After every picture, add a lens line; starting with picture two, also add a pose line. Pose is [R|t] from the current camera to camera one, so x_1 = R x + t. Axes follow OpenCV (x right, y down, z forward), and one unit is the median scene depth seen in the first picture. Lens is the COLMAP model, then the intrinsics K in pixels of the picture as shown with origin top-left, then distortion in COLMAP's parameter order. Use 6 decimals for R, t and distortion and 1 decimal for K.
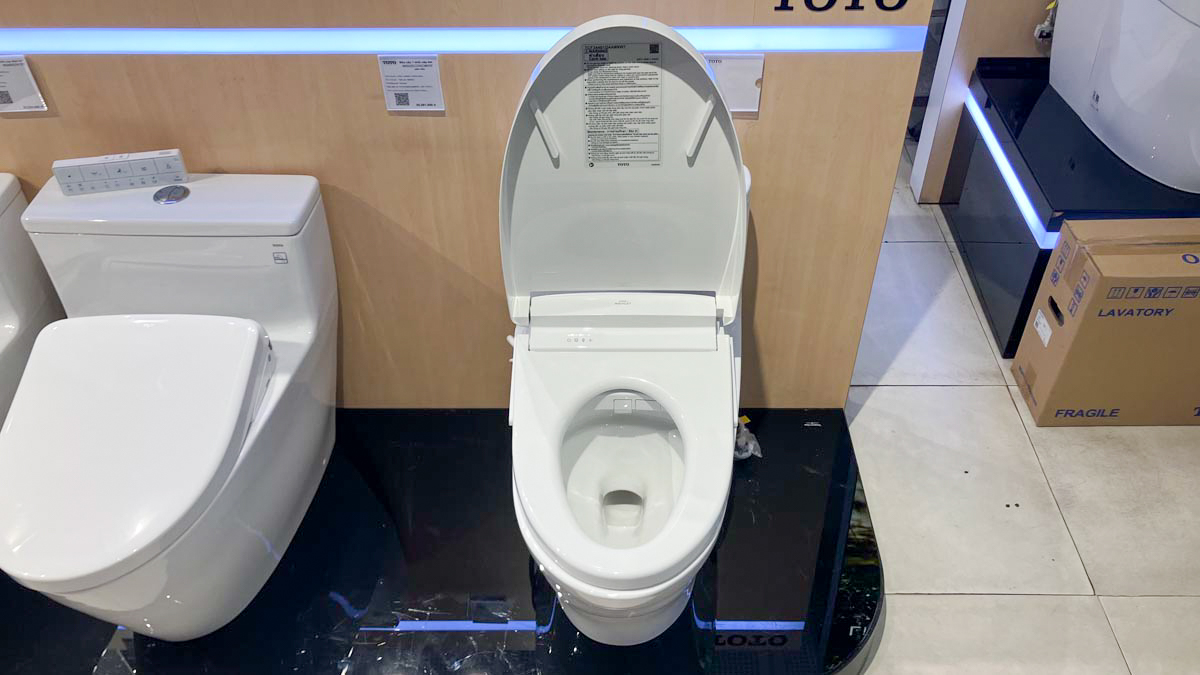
lens RADIAL K [[998.7, 0, 602.5], [0, 998.7, 348.1], [0, 0, 1]] dist [0.016262, -0.006130]
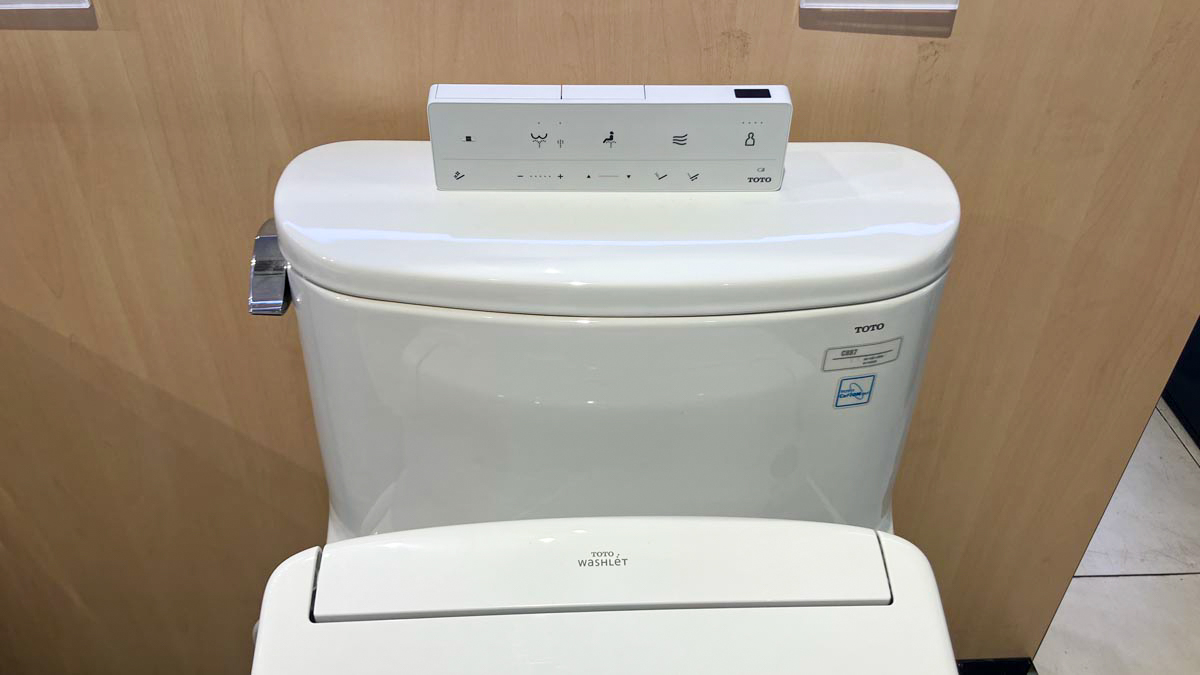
lens RADIAL K [[1001.3, 0, 599.6], [0, 1001.3, 312.9], [0, 0, 1]] dist [0.011188, -0.000621]
pose [[0.997842, -0.018616, 0.062960, -0.001622], [0.023556, 0.996624, -0.078645, -0.089547], [-0.061283, 0.079959, 0.994913, 0.586422]]
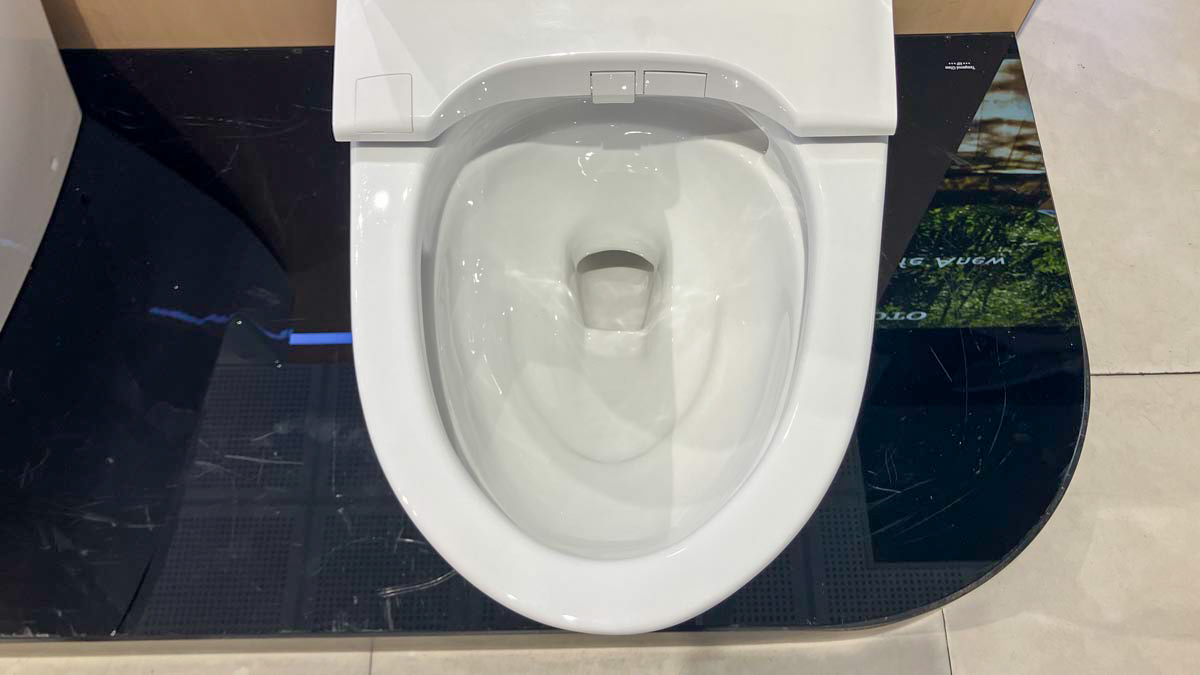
lens RADIAL K [[998.7, 0, 602.5], [0, 998.7, 348.1], [0, 0, 1]] dist [0.016262, -0.006130]
pose [[0.999674, -0.023519, 0.009938, 0.008234], [0.017251, 0.909123, 0.416170, -0.016623], [-0.018823, -0.415863, 0.909232, 0.508820]]
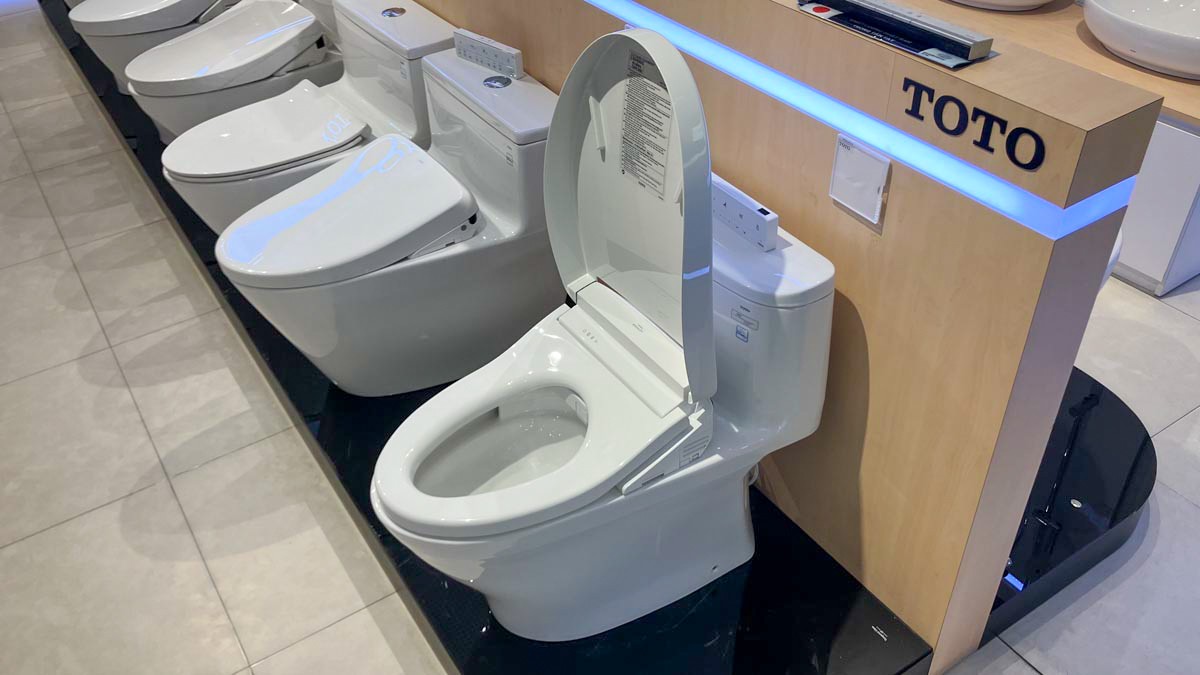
lens RADIAL K [[998.7, 0, 602.5], [0, 998.7, 348.1], [0, 0, 1]] dist [0.016262, -0.006130]
pose [[0.560796, 0.508854, -0.653128, 0.567415], [-0.524819, 0.828593, 0.194933, -0.176200], [0.640369, 0.233456, 0.731728, 0.242409]]
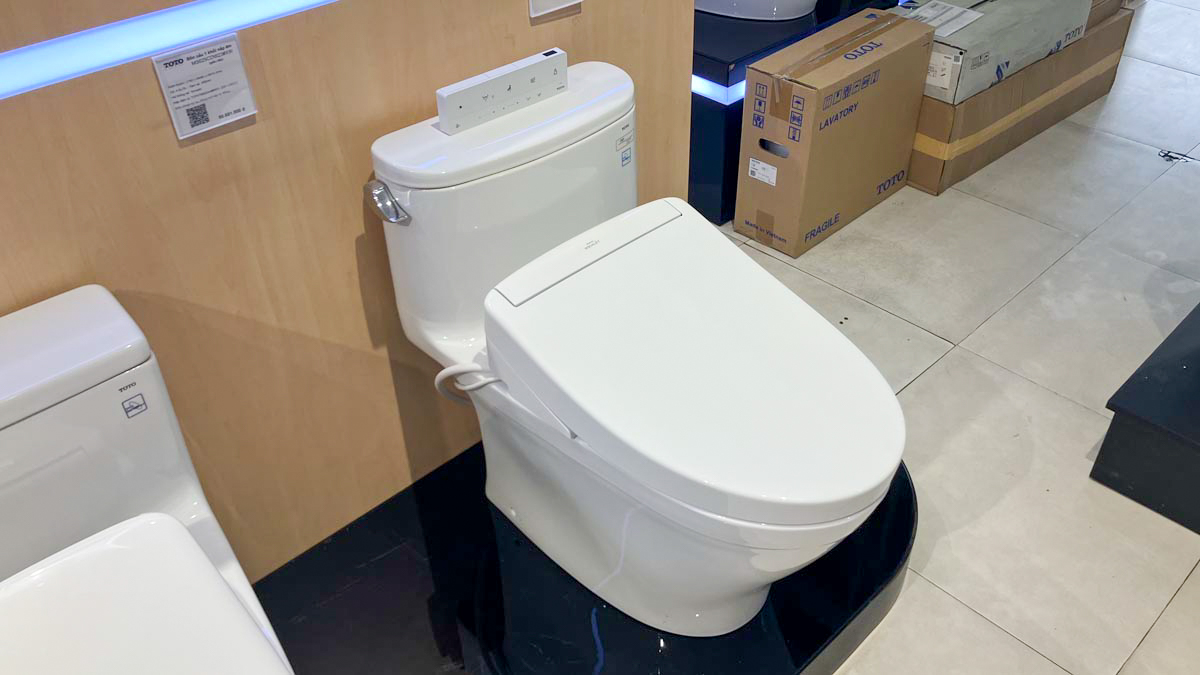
lens RADIAL K [[995.4, 0, 597.8], [0, 995.4, 324.6], [0, 0, 1]] dist [0.014262, 0.008138]
pose [[0.718551, -0.430023, 0.546593, -0.397790], [0.477769, 0.876339, 0.061370, -0.031406], [-0.505392, 0.217048, 0.835147, 0.291561]]
